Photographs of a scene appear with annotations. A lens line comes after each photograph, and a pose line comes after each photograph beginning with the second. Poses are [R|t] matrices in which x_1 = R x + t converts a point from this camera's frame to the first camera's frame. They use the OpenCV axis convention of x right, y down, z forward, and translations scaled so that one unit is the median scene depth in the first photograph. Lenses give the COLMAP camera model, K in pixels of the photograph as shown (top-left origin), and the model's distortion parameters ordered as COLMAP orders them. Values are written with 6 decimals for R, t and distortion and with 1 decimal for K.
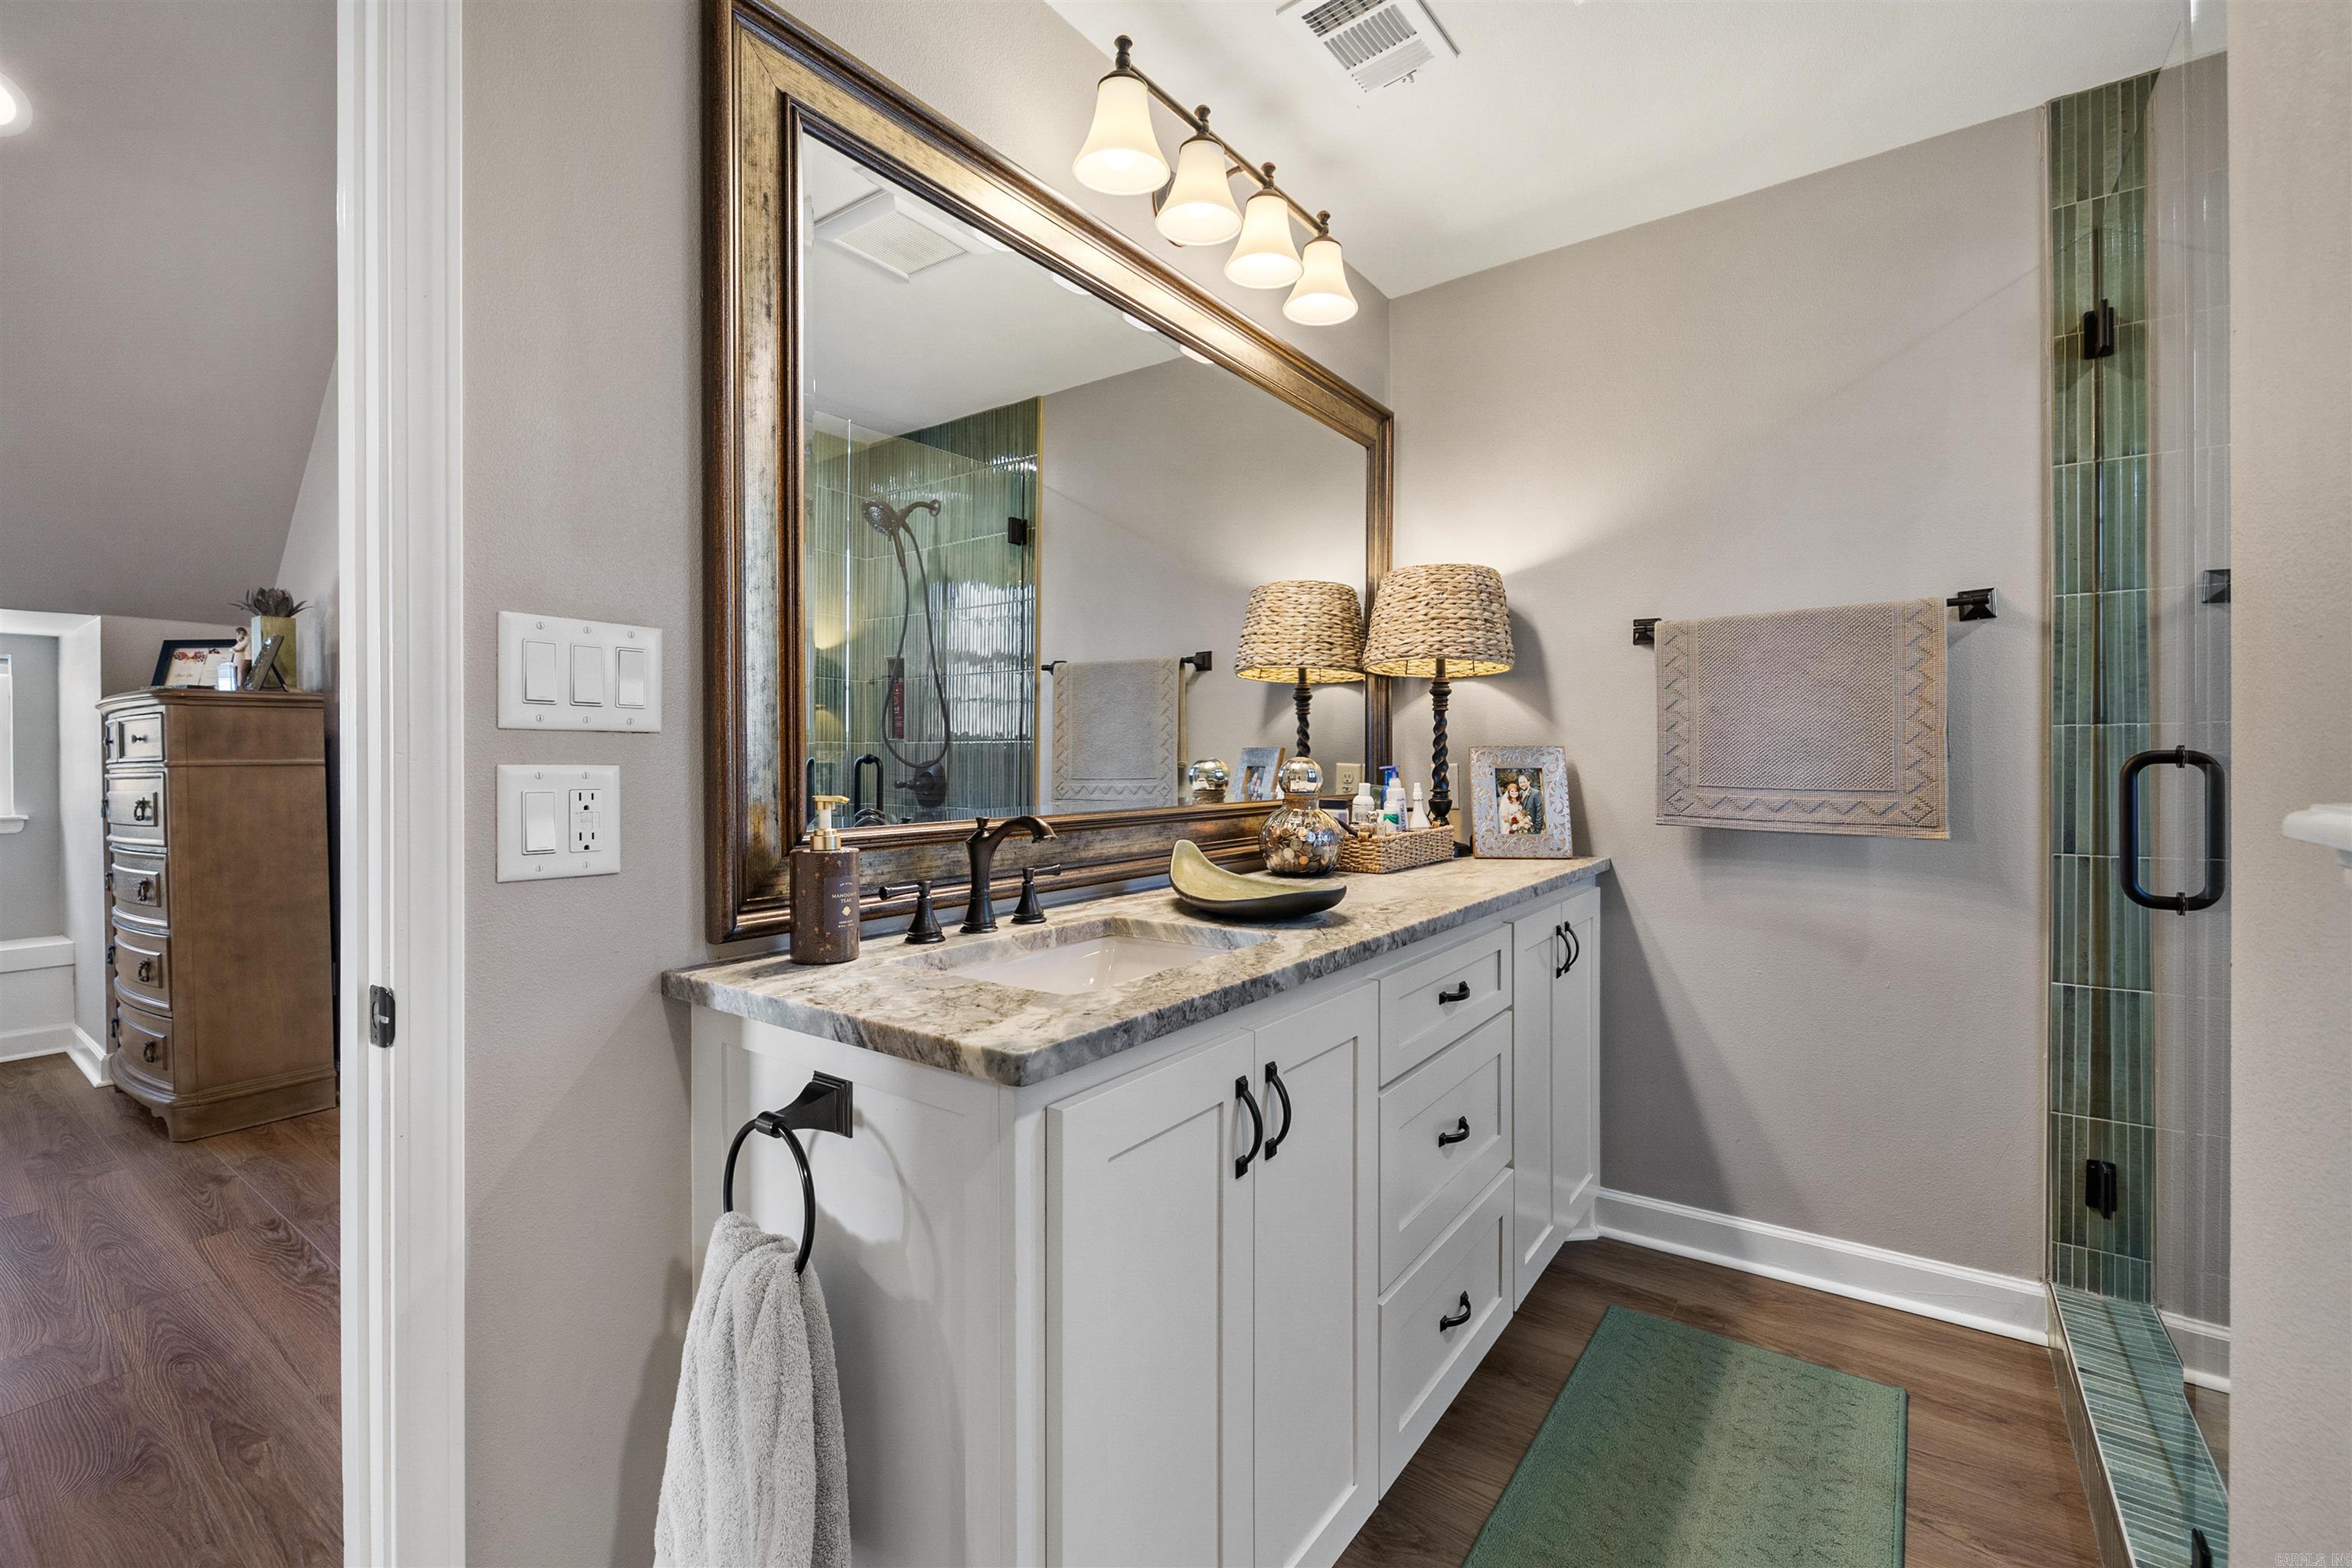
lens RADIAL K [[1008.9, 0, 1162.9], [0, 1008.9, 769.4], [0, 0, 1]] dist [0.000847, 0.000280]
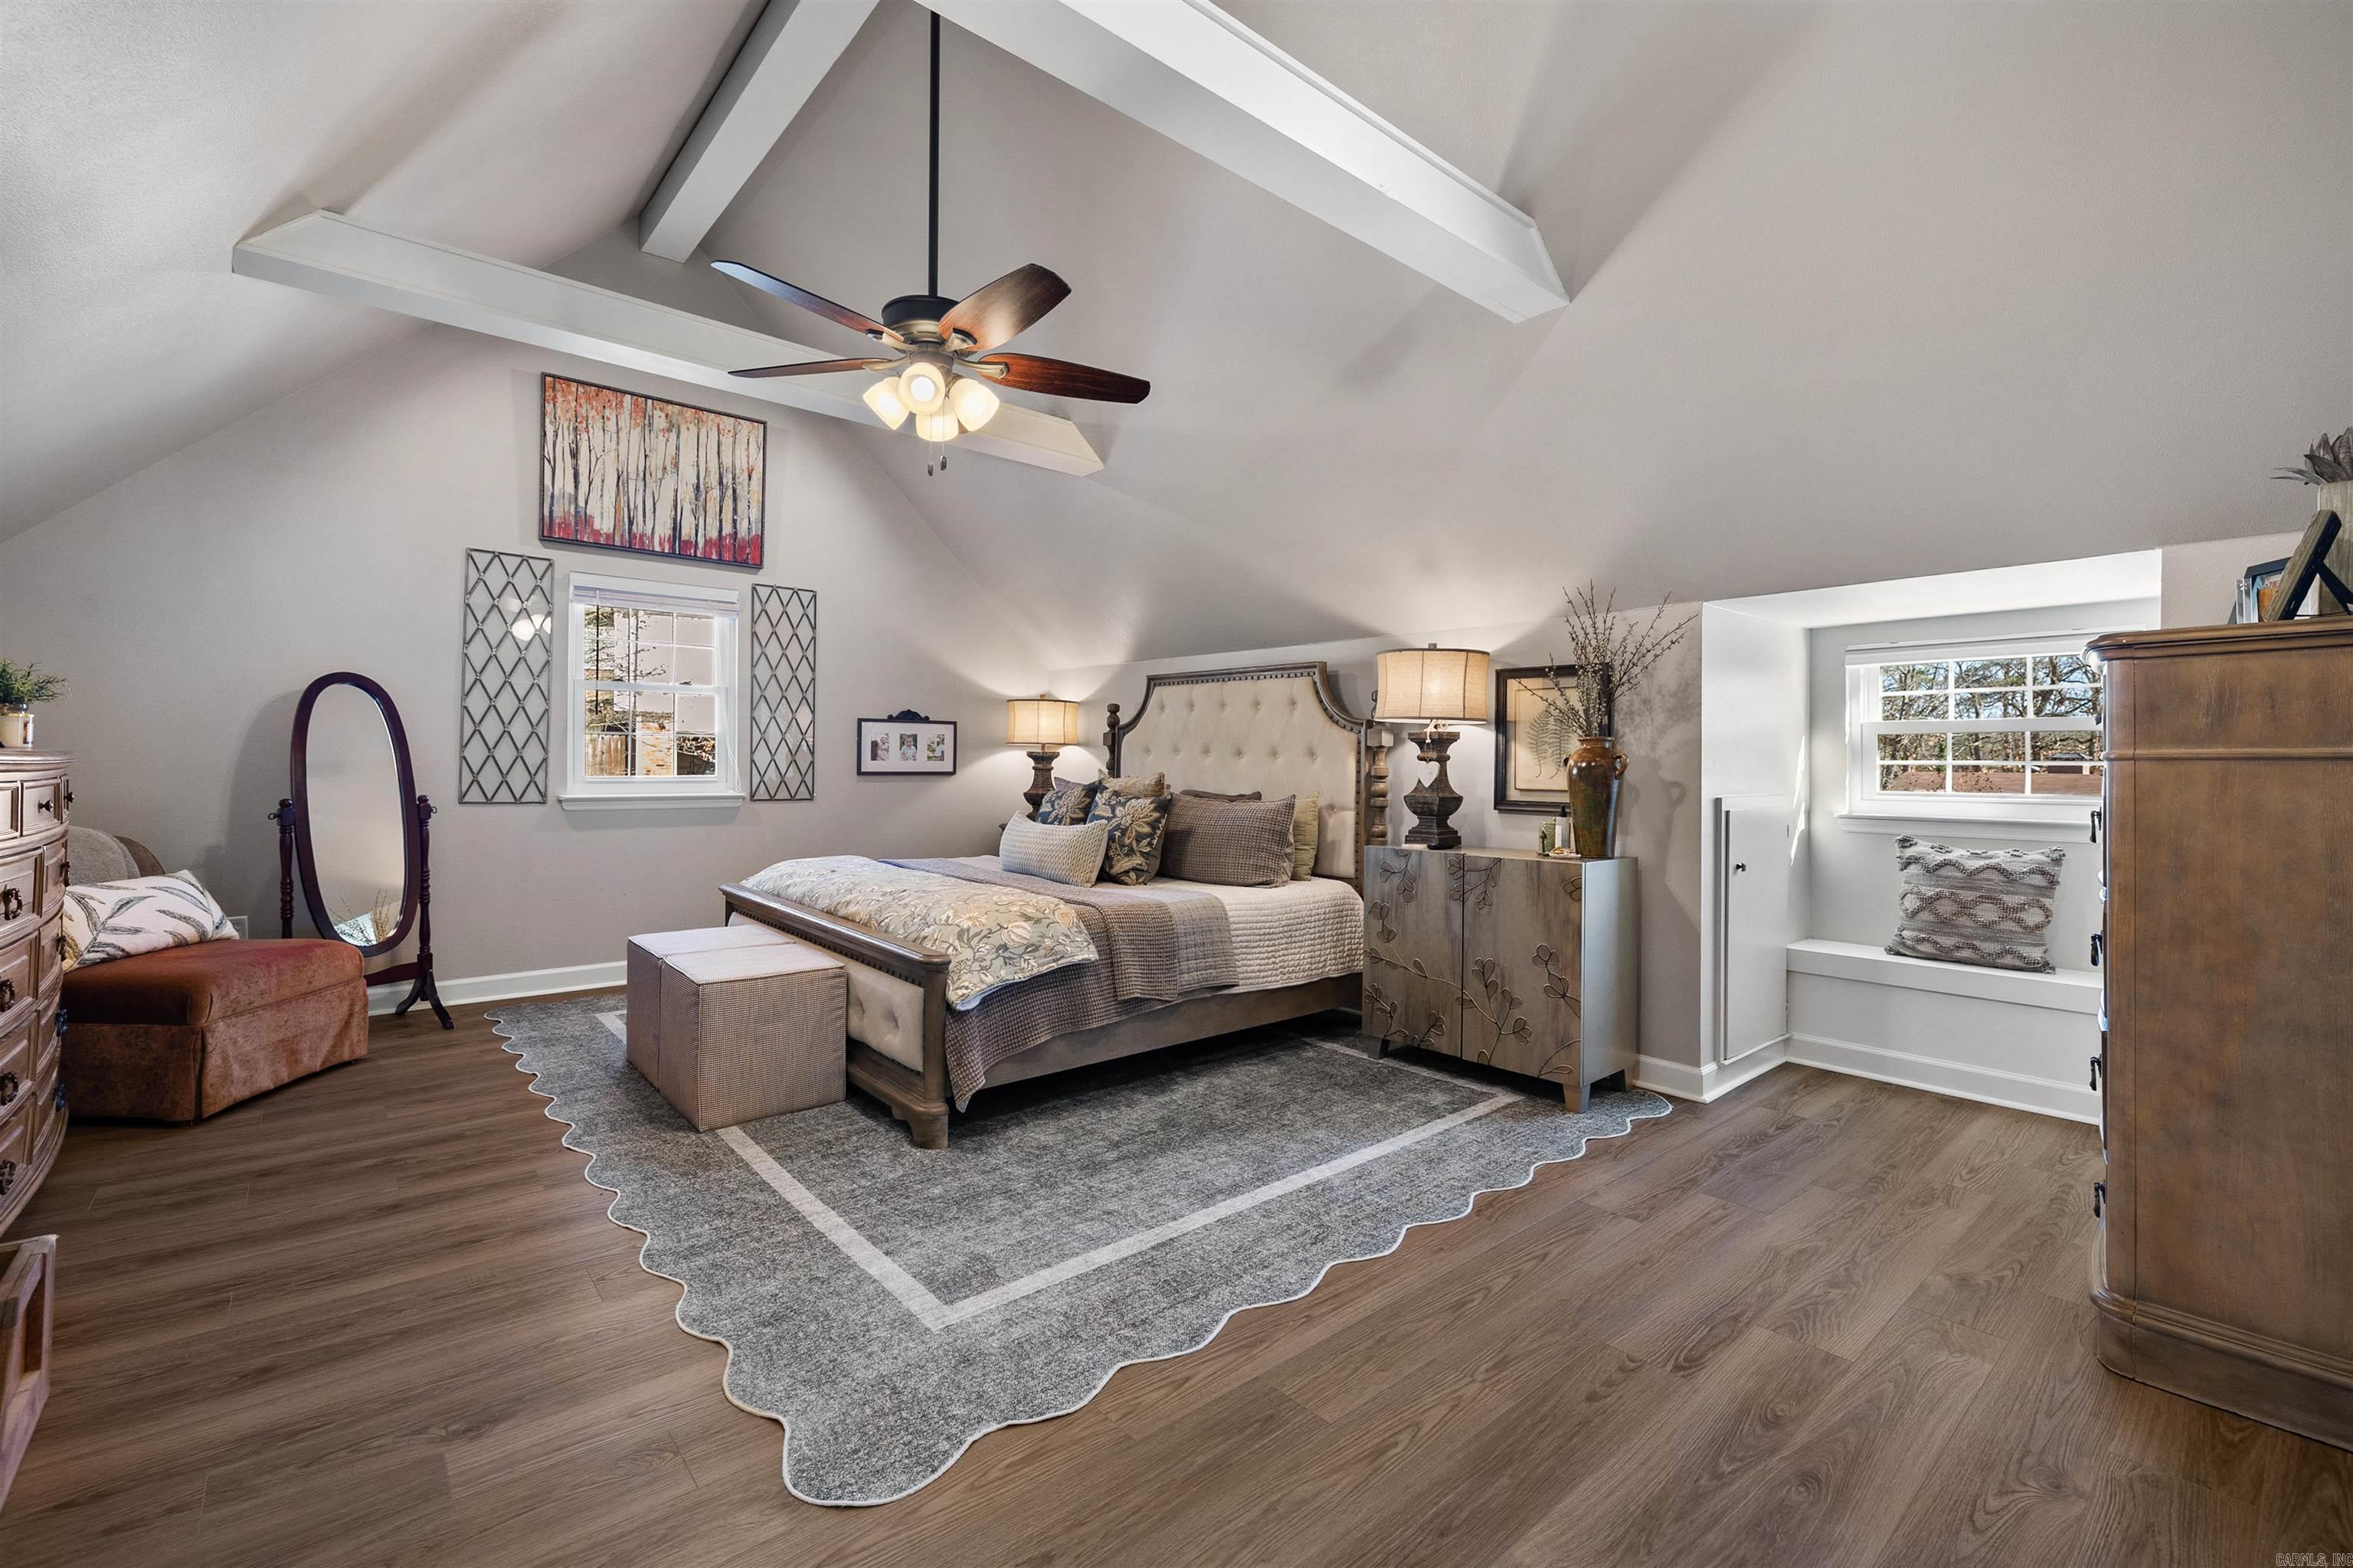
lens RADIAL K [[1009.3, 0, 1163.4], [0, 1009.3, 769.4], [0, 0, 1]] dist [0.000847, 0.000280]
pose [[-0.231837, 0.008209, -0.972720, -0.230621], [-0.009987, 0.999892, 0.010818, 0.001951], [0.972703, 0.012223, -0.231730, 0.554016]]
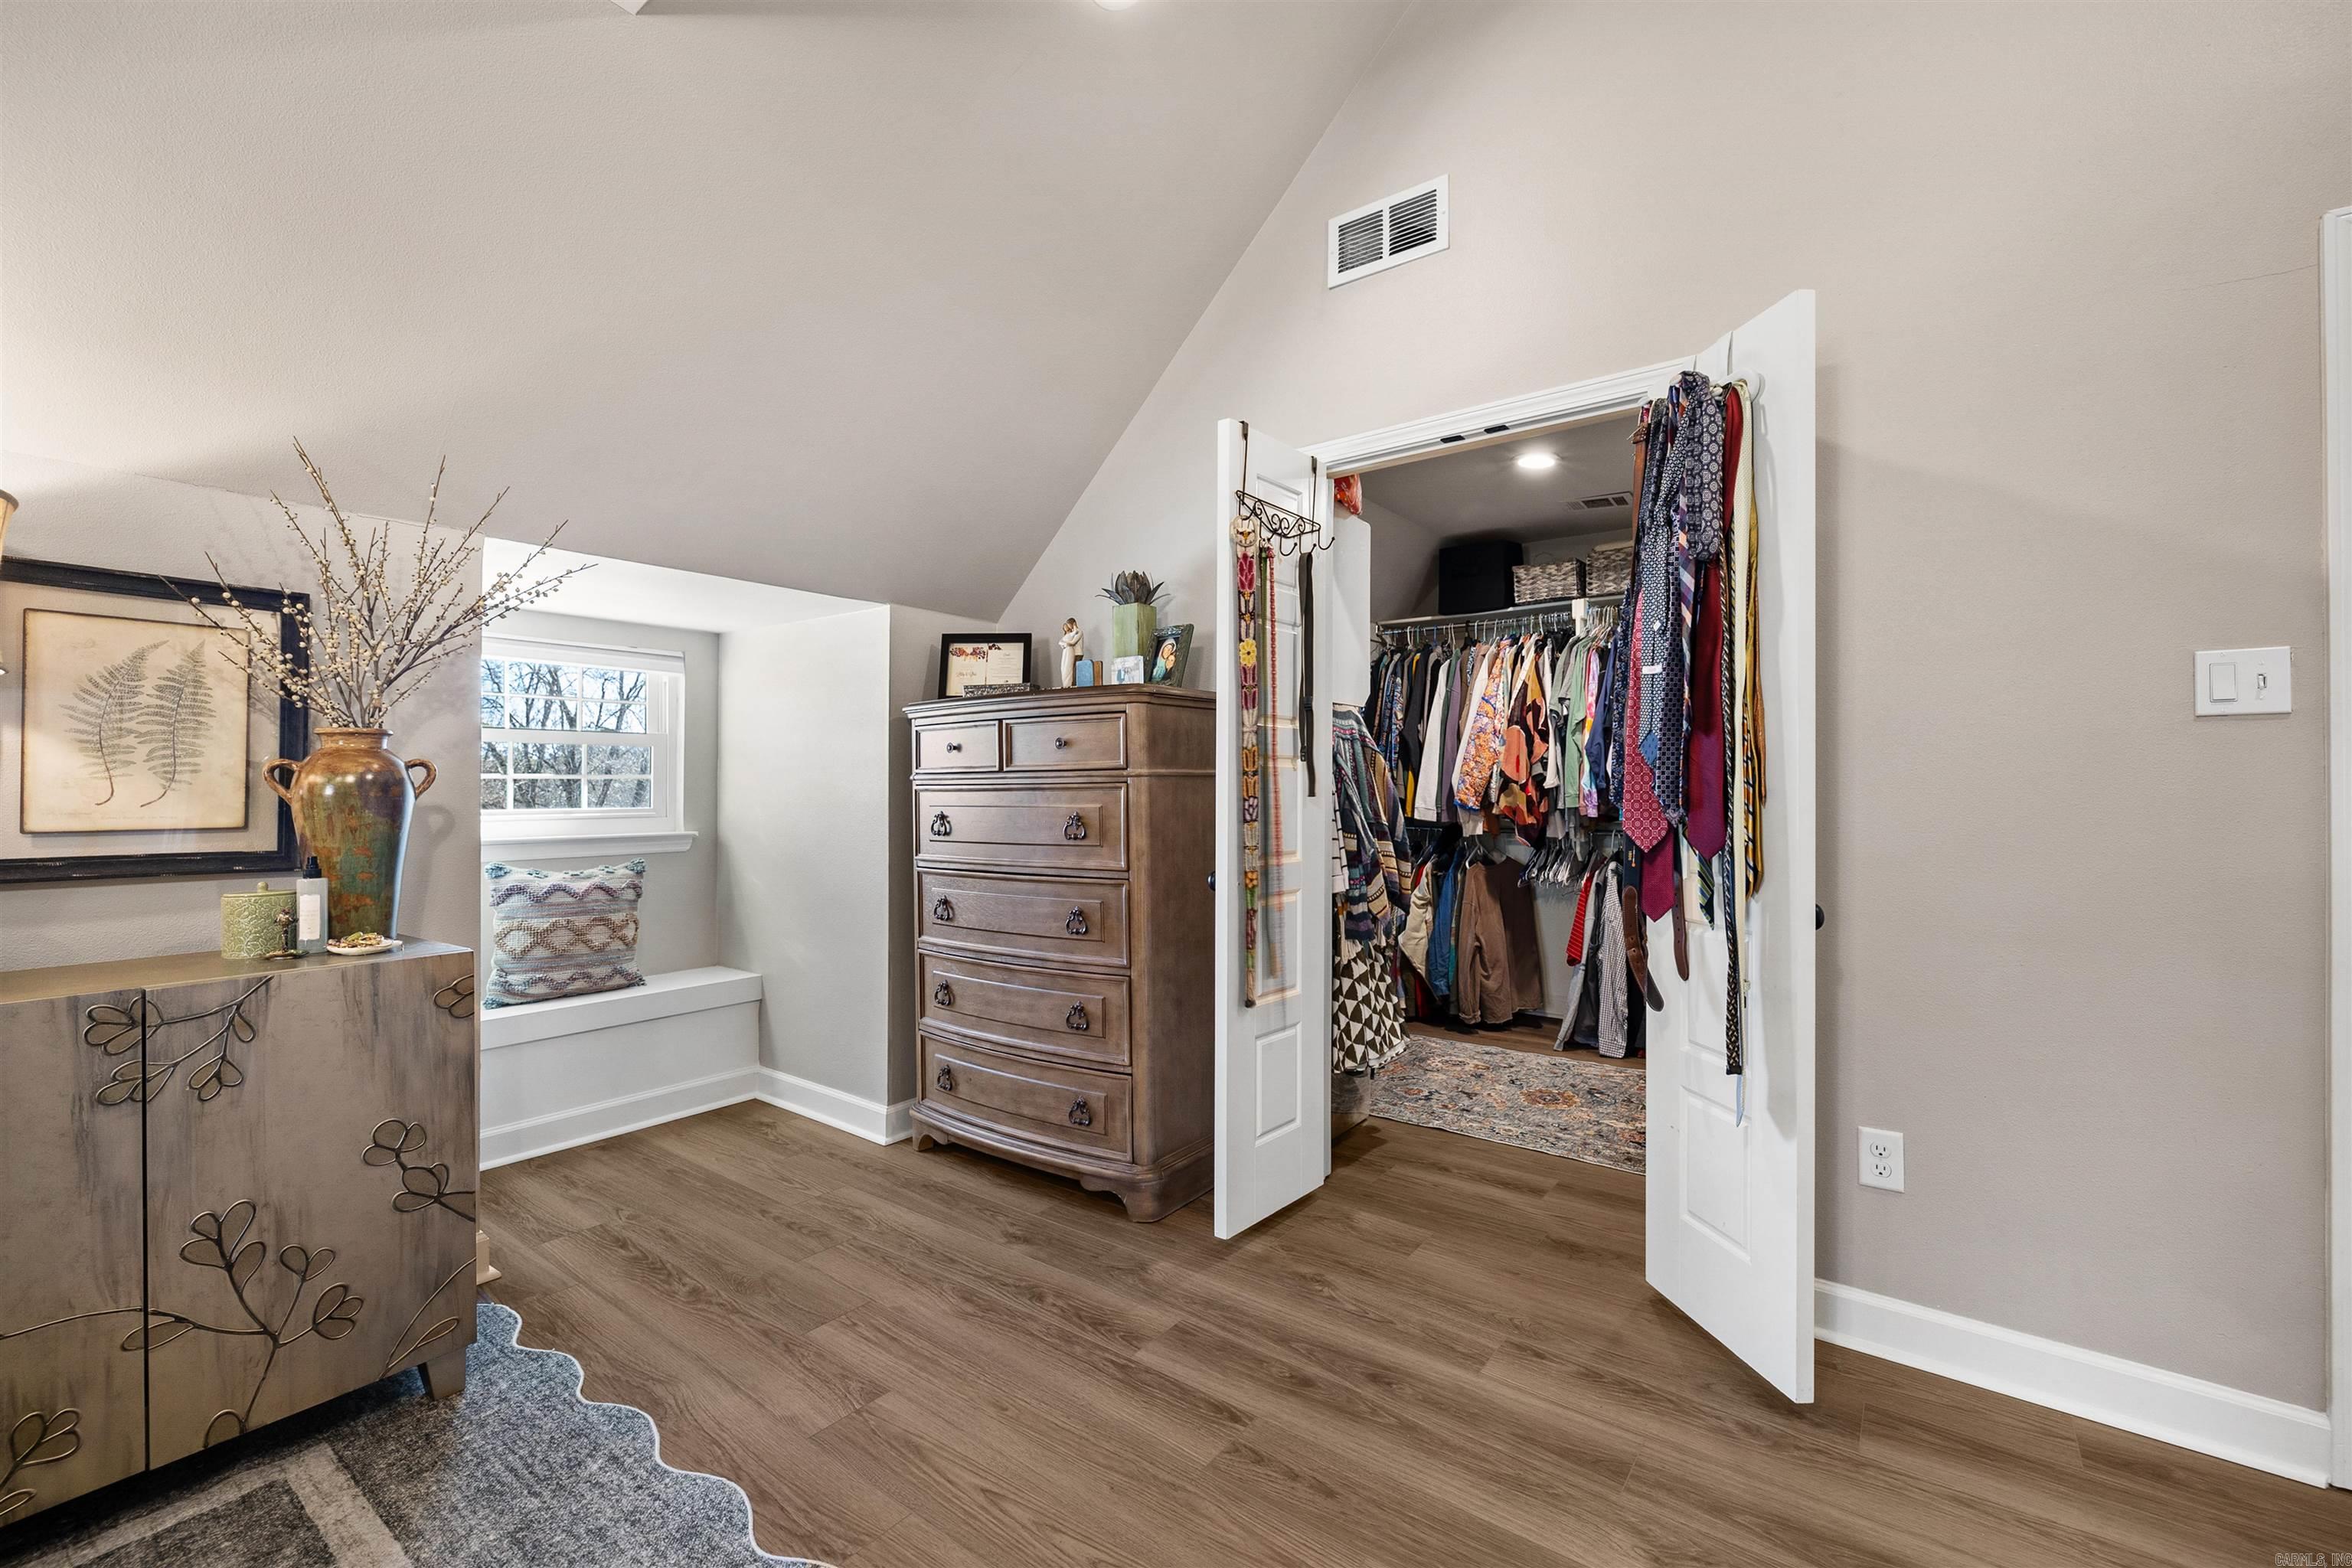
lens RADIAL K [[999.1, 0, 1174.1], [0, 999.1, 782.6], [0, 0, 1]] dist [-0.002652, -0.000702]
pose [[0.999850, 0.006709, -0.015950, -0.901113], [-0.006829, 0.999948, -0.007510, 0.007457], [0.015899, 0.007617, 0.999845, 0.158465]]
